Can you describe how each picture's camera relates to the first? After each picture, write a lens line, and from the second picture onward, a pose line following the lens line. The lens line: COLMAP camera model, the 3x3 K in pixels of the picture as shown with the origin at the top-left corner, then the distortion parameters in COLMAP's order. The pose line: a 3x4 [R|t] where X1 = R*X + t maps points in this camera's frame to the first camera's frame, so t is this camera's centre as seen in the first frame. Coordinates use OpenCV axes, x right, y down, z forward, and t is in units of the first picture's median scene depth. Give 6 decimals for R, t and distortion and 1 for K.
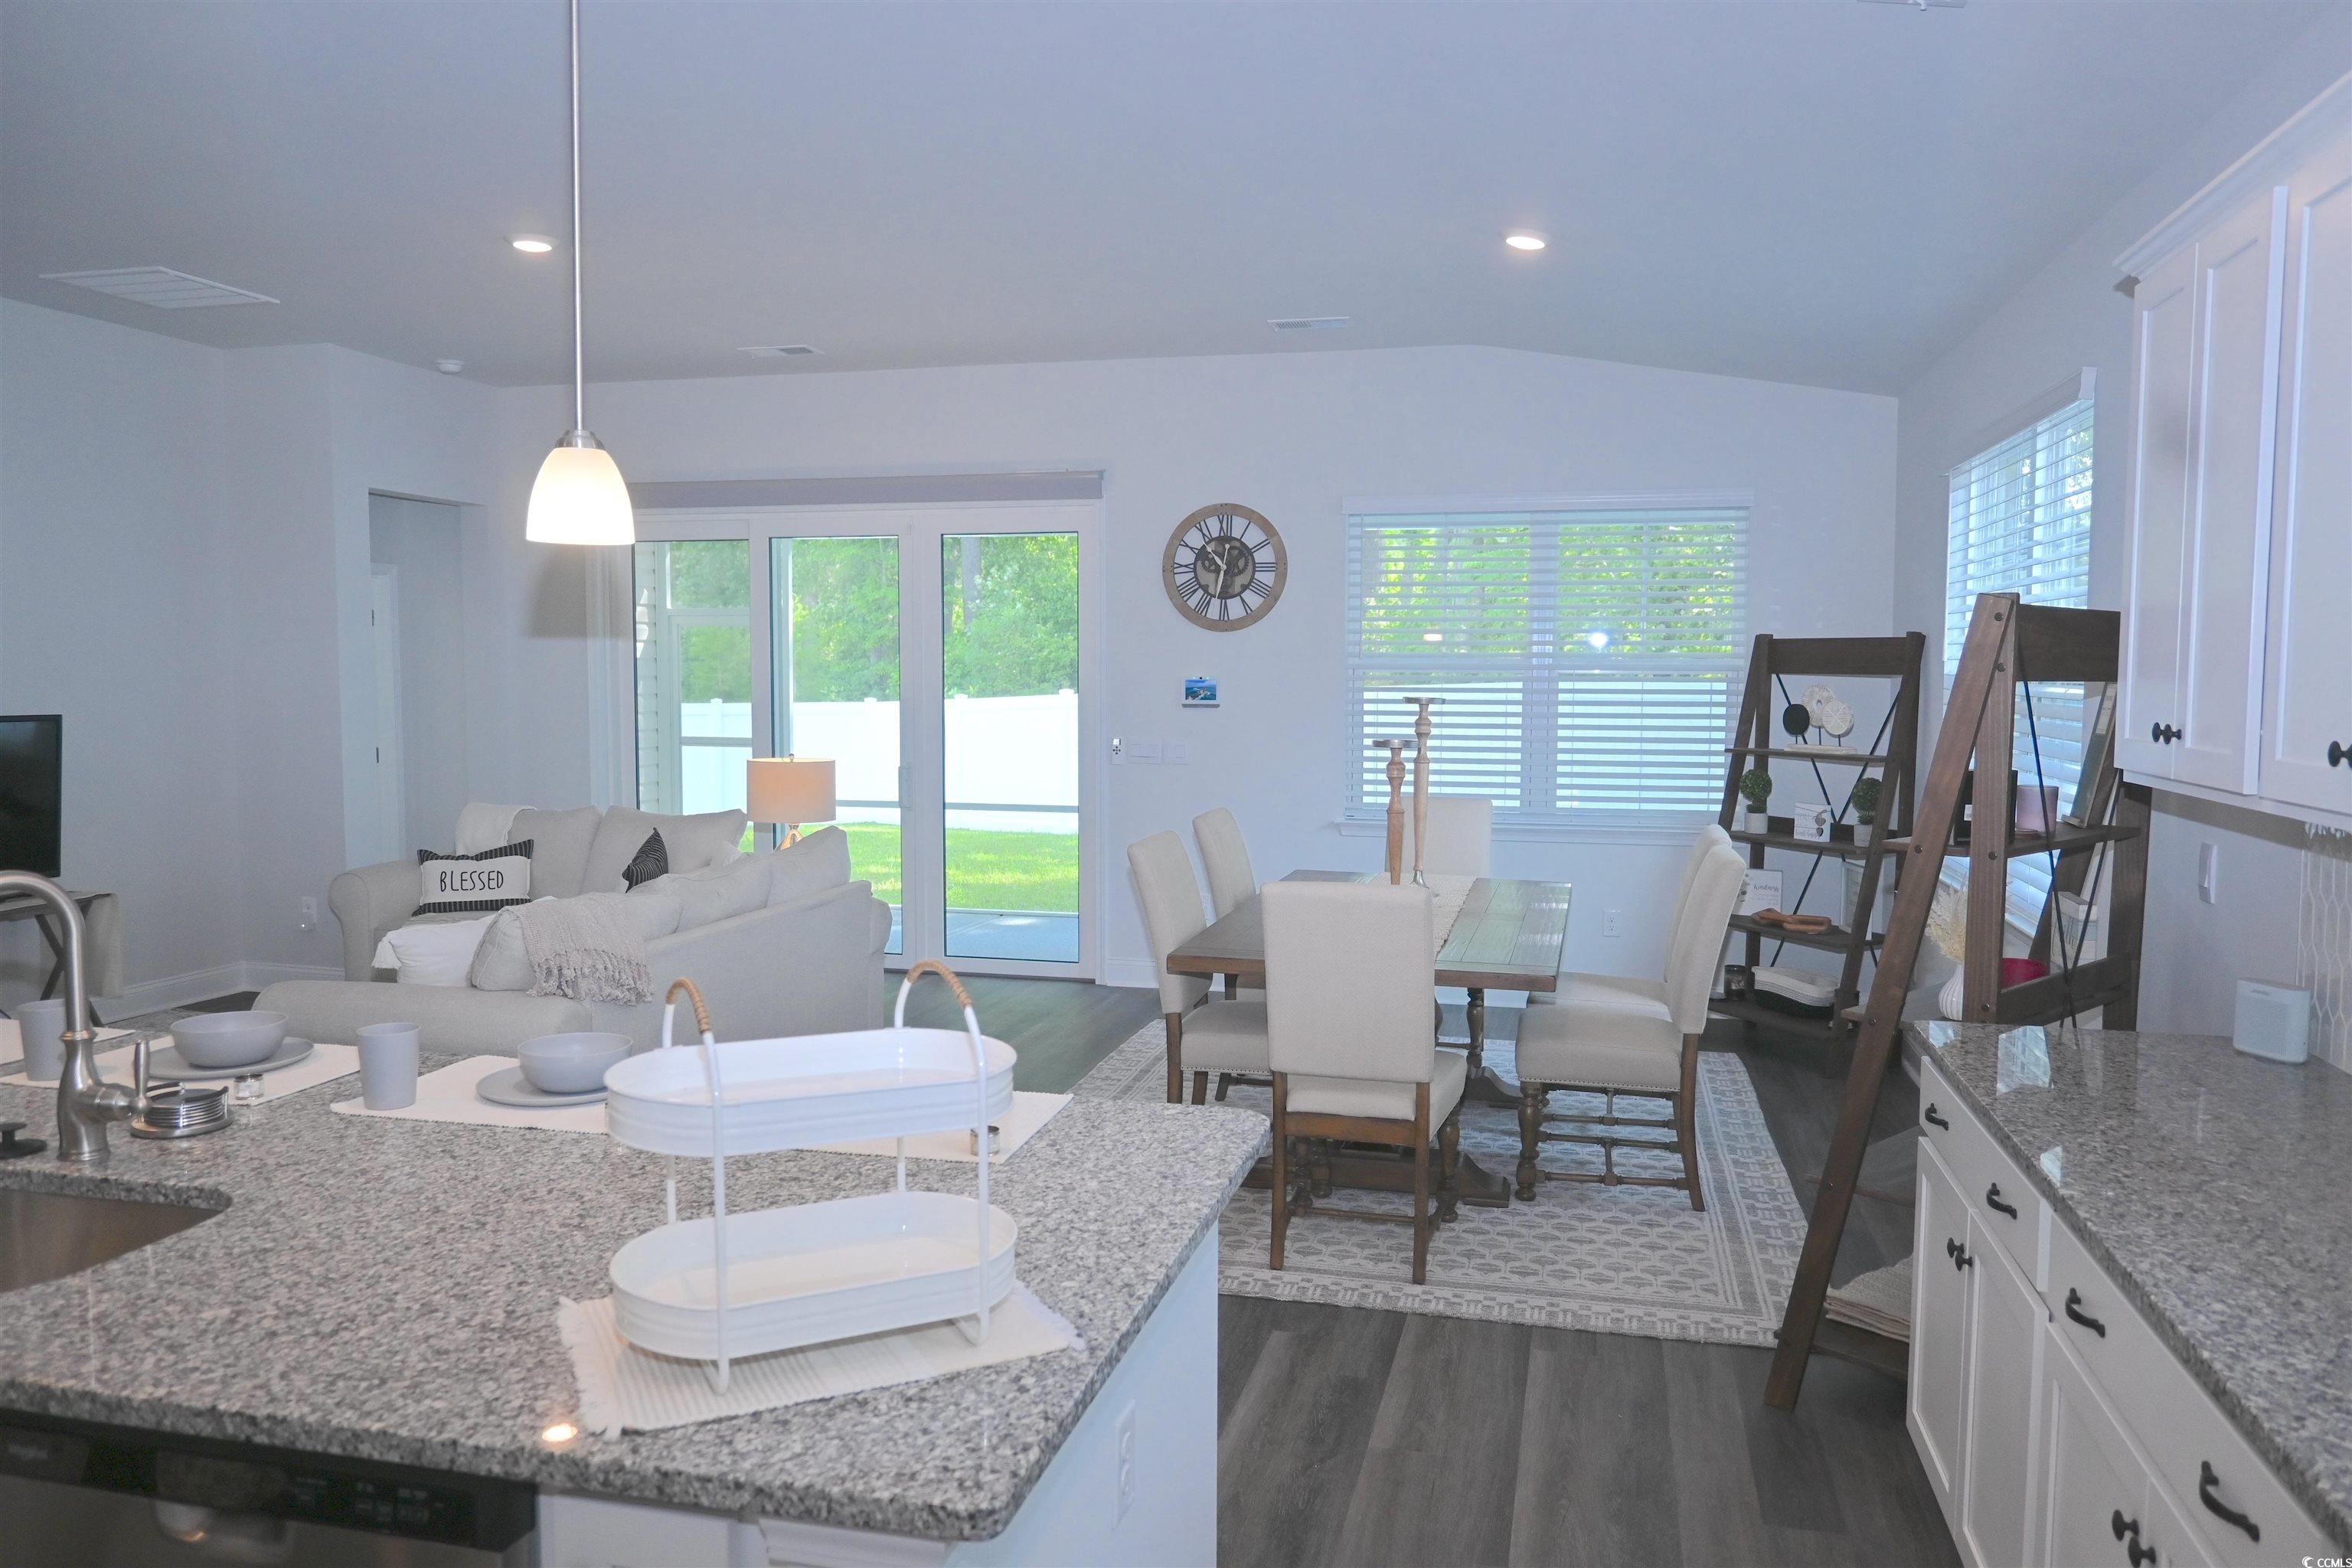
lens RADIAL K [[1649.3, 0, 1184.0], [0, 1649.3, 779.5], [0, 0, 1]] dist [-0.010003, 0.005370]
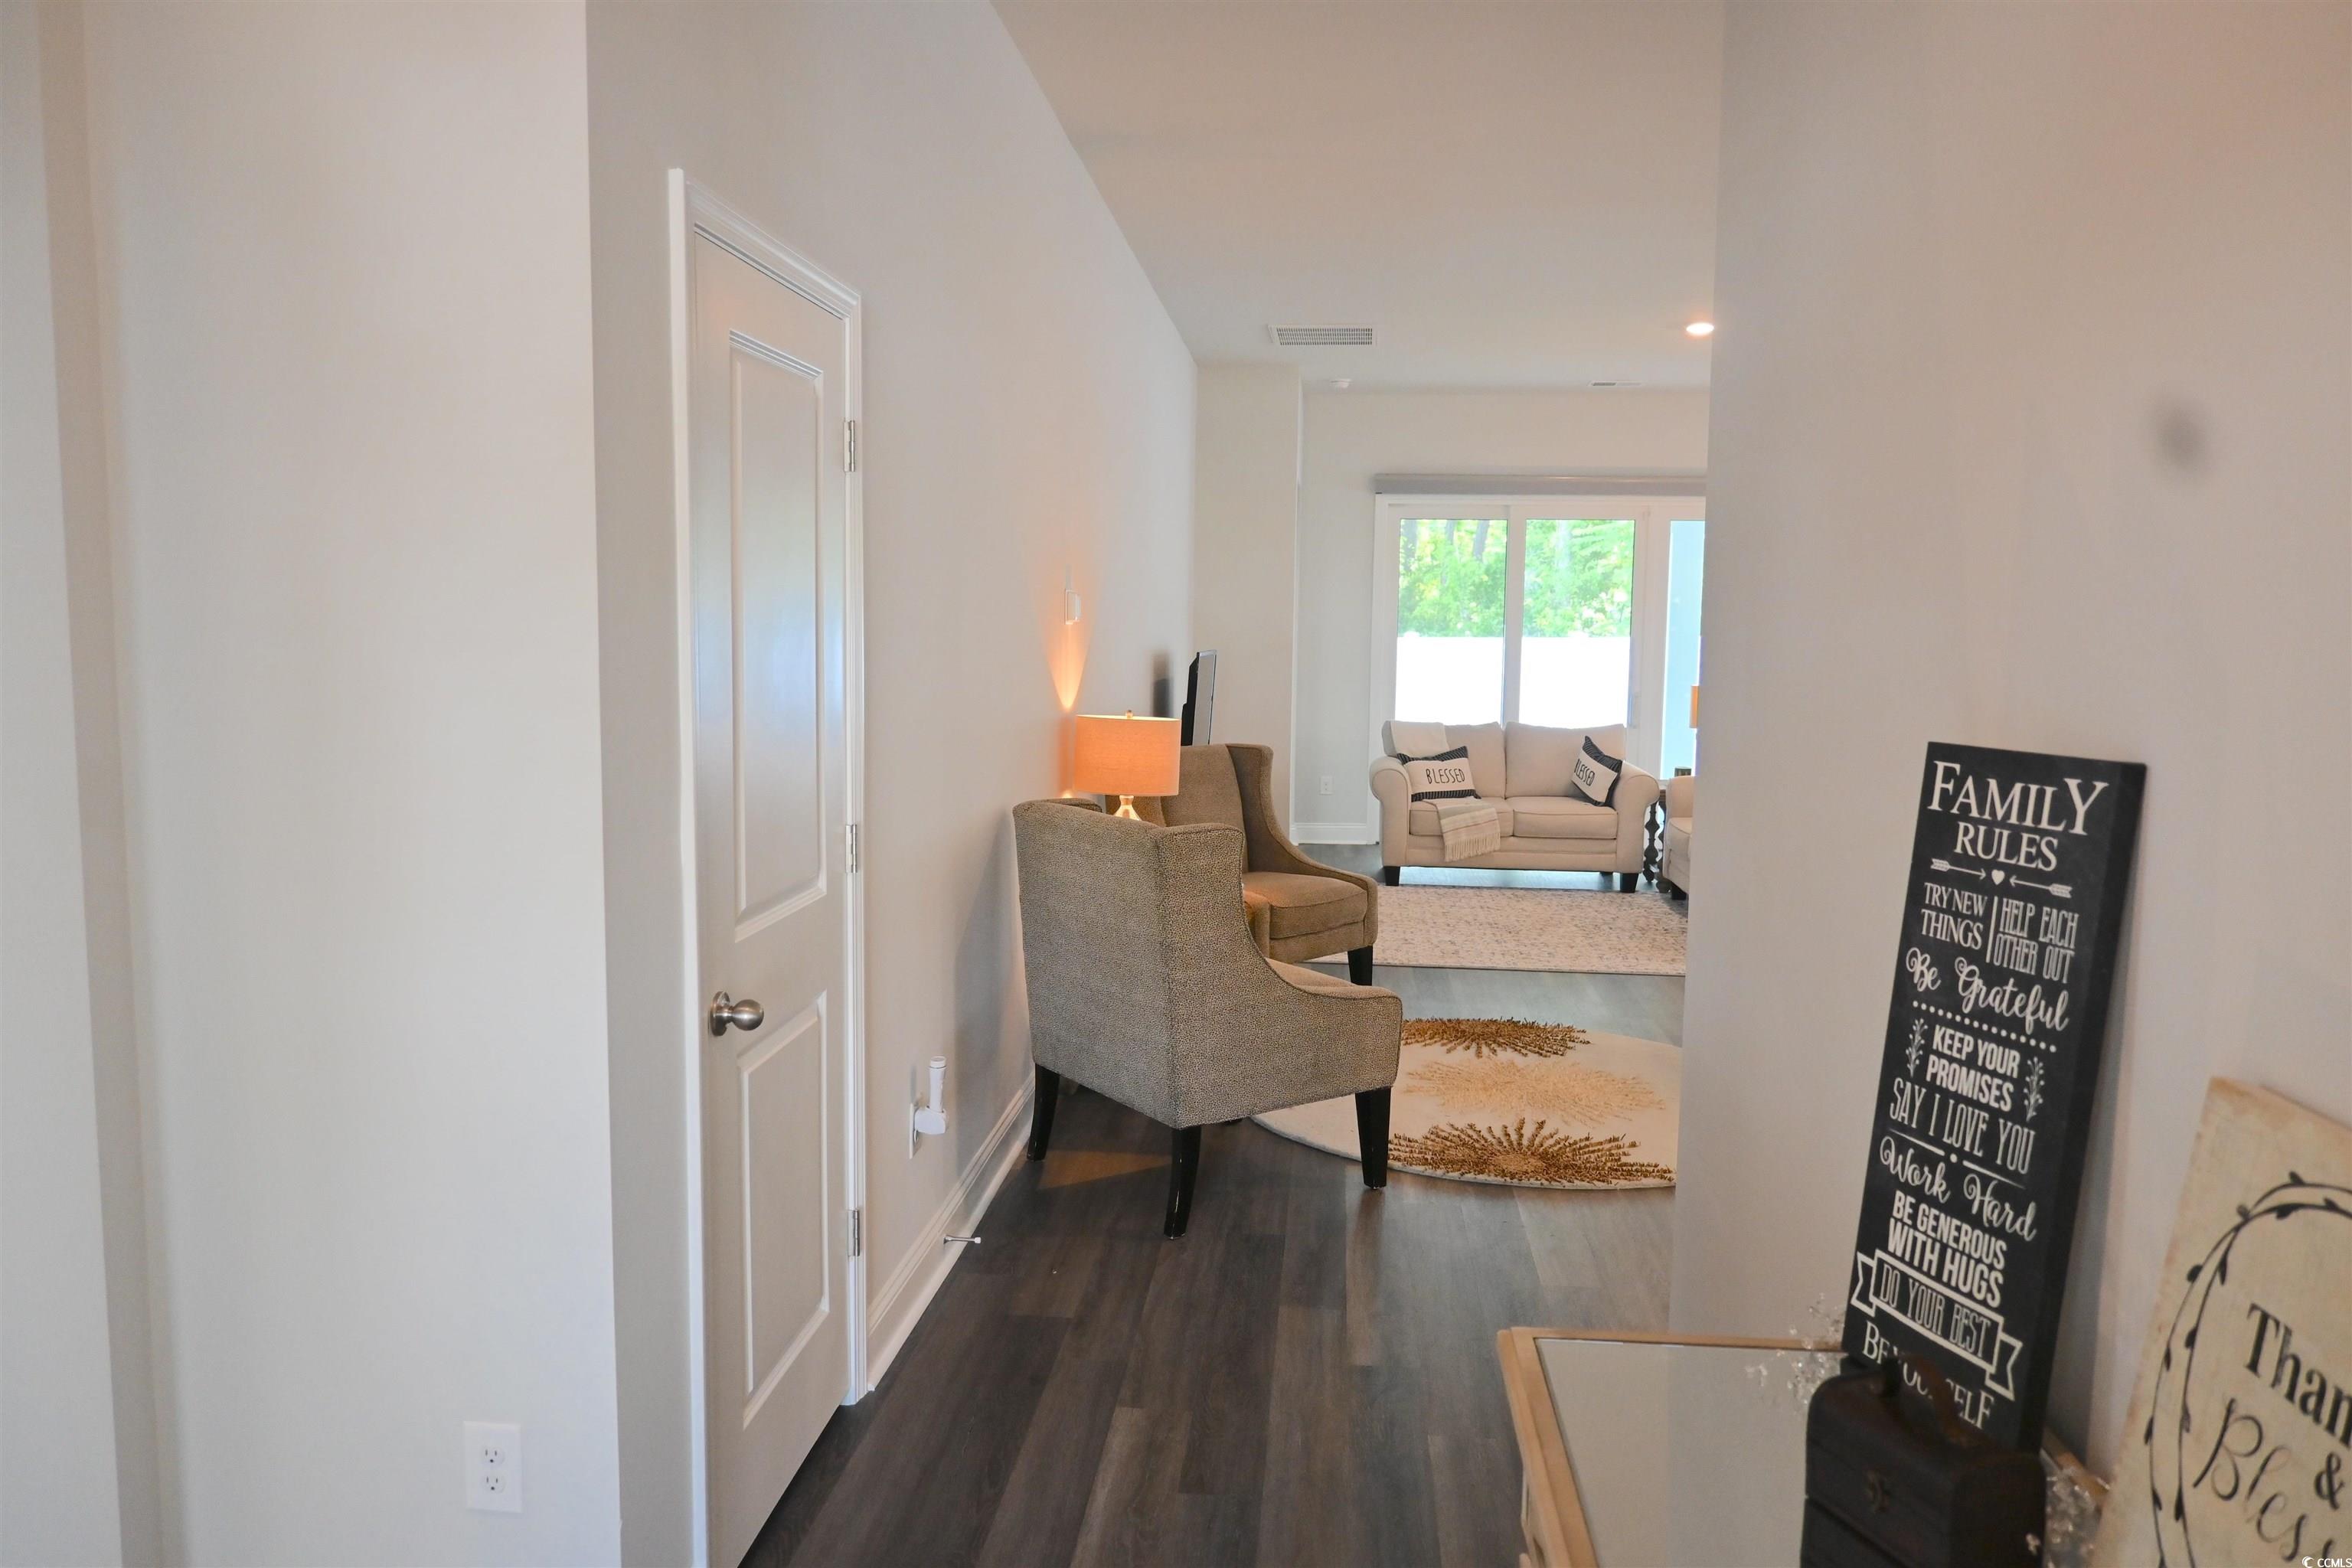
lens RADIAL K [[1644.9, 0, 1183.9], [0, 1644.9, 784.1], [0, 0, 1]] dist [-0.004235, -0.000951]
pose [[0.988495, -0.004090, 0.151197, -1.075080], [-0.000729, 0.999494, 0.031799, 0.032407], [-0.151251, -0.031544, 0.987992, -0.378899]]
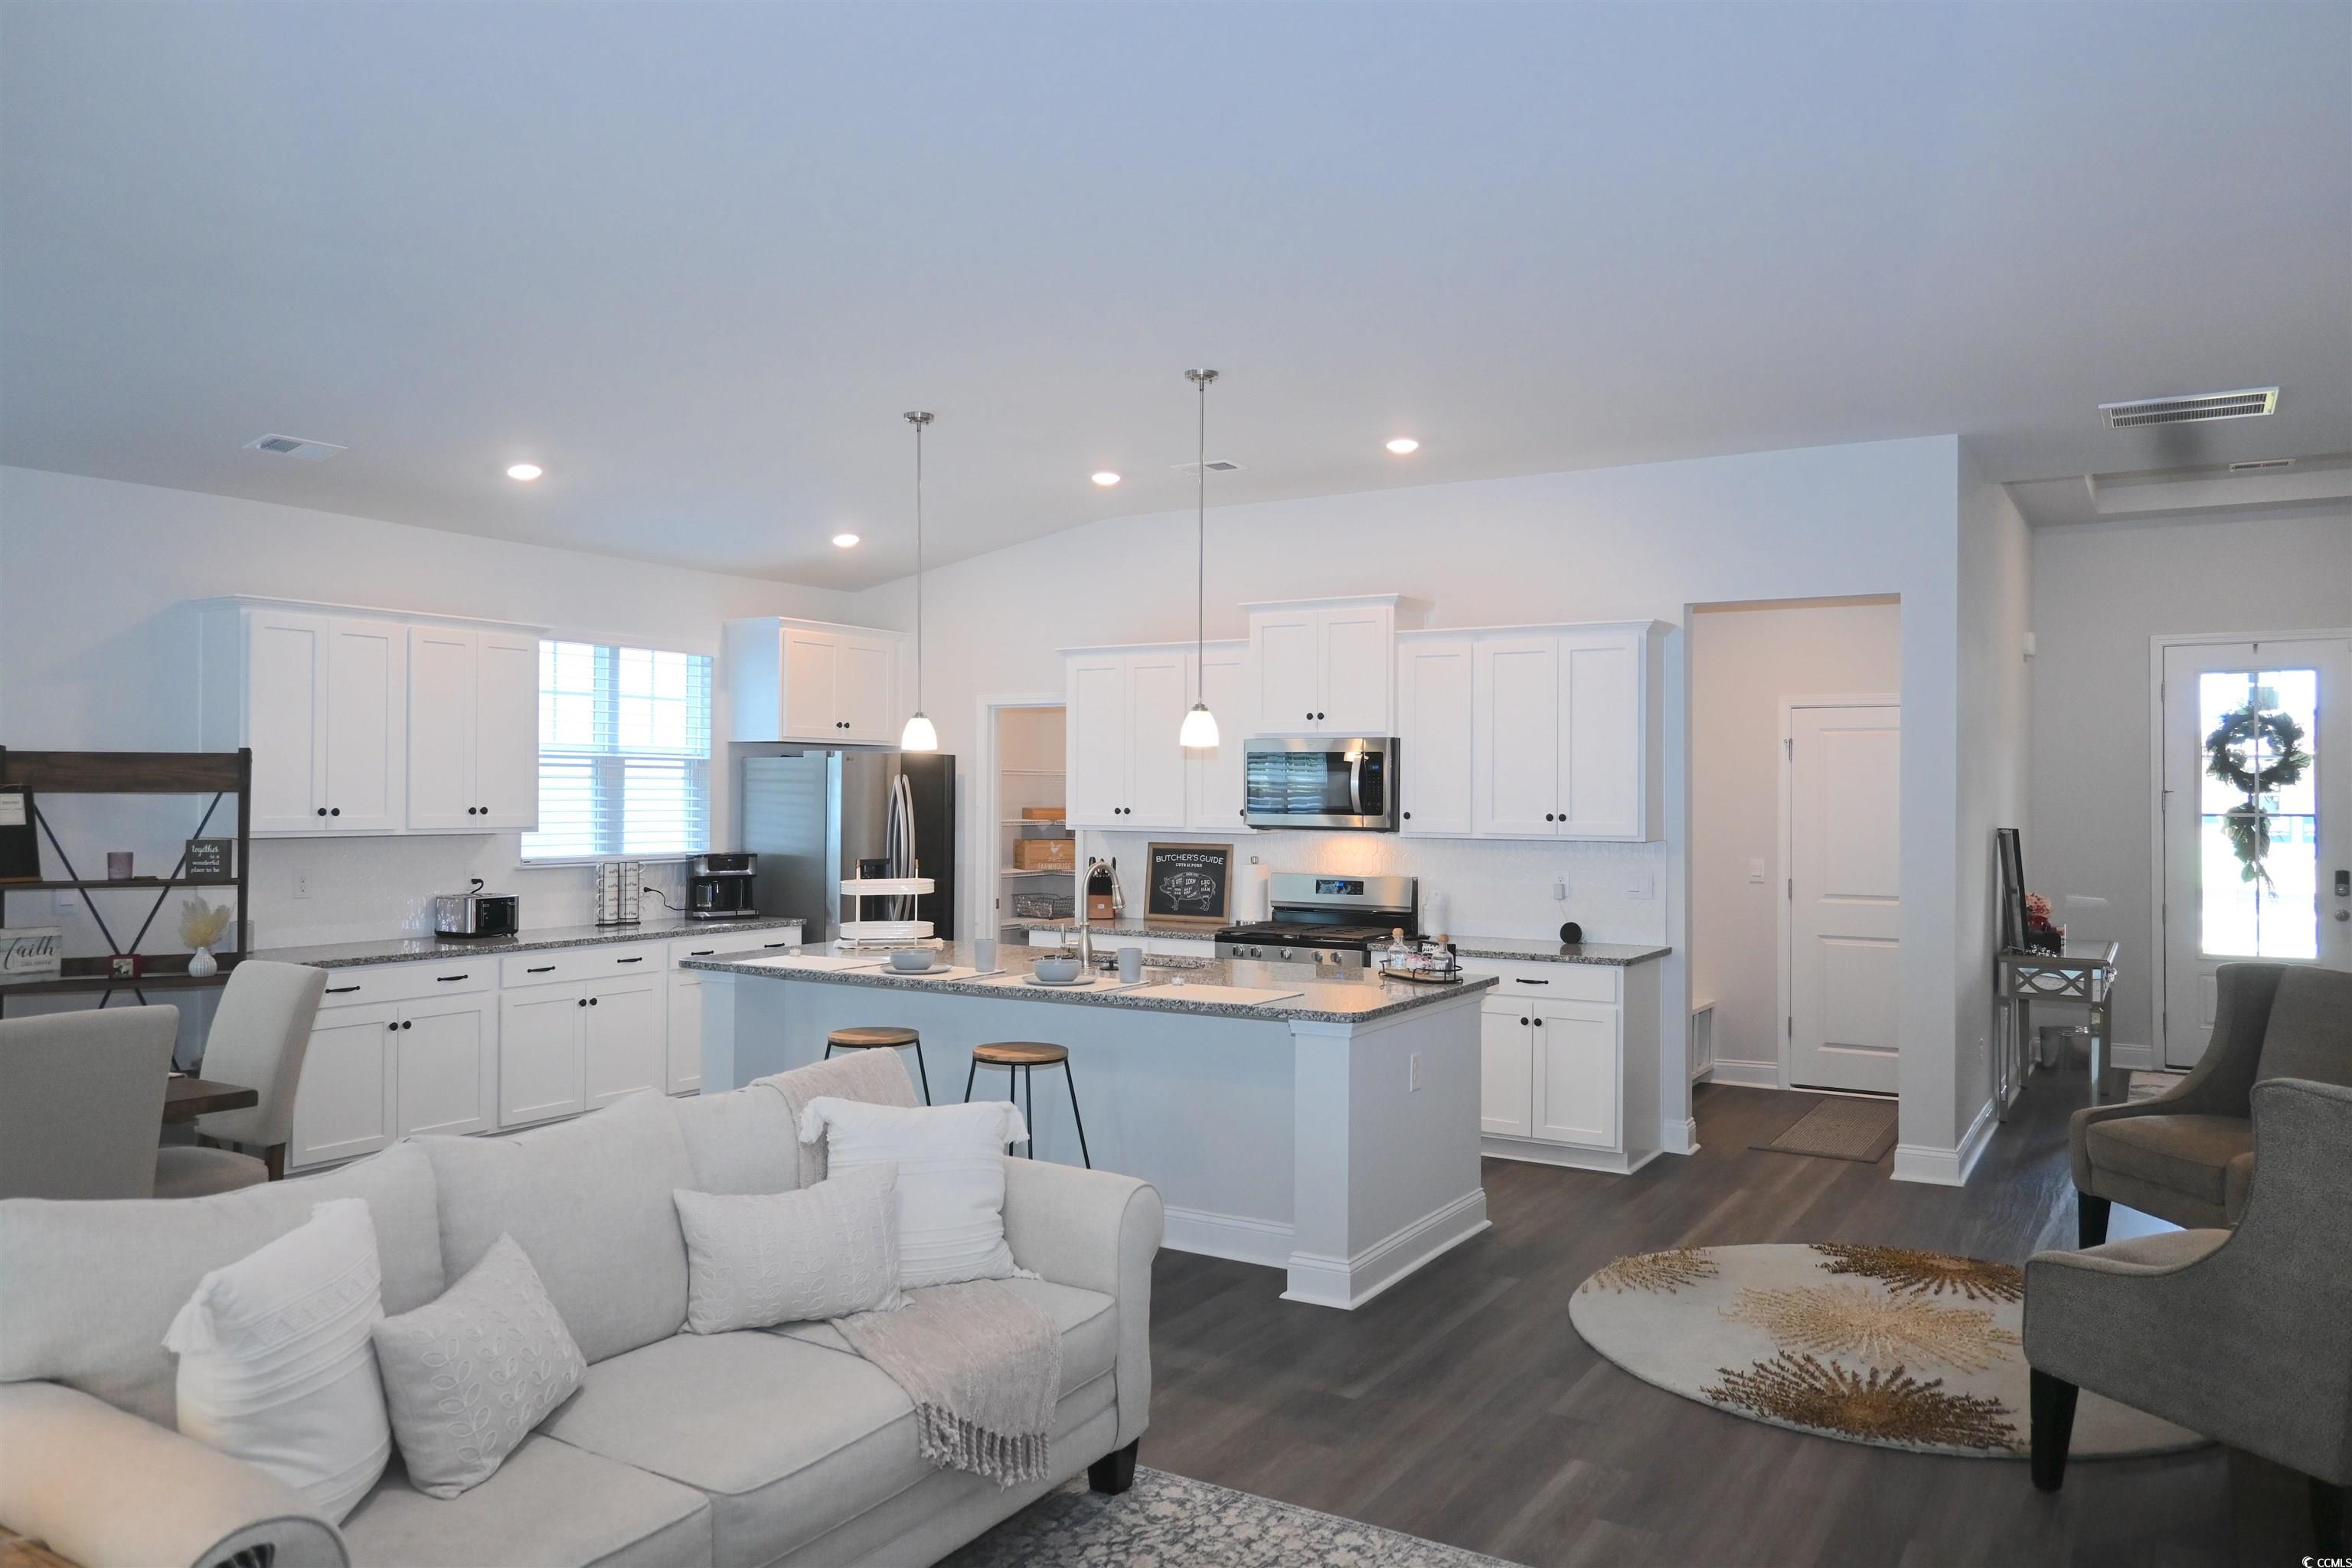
lens RADIAL K [[1656.8, 0, 1185.3], [0, 1656.8, 781.0], [0, 0, 1]] dist [-0.005067, -0.000056]
pose [[-0.954559, -0.007724, 0.297921, -0.653605], [0.011284, 0.998011, 0.062028, -0.101069], [-0.297807, 0.062571, -0.952573, 1.412869]]
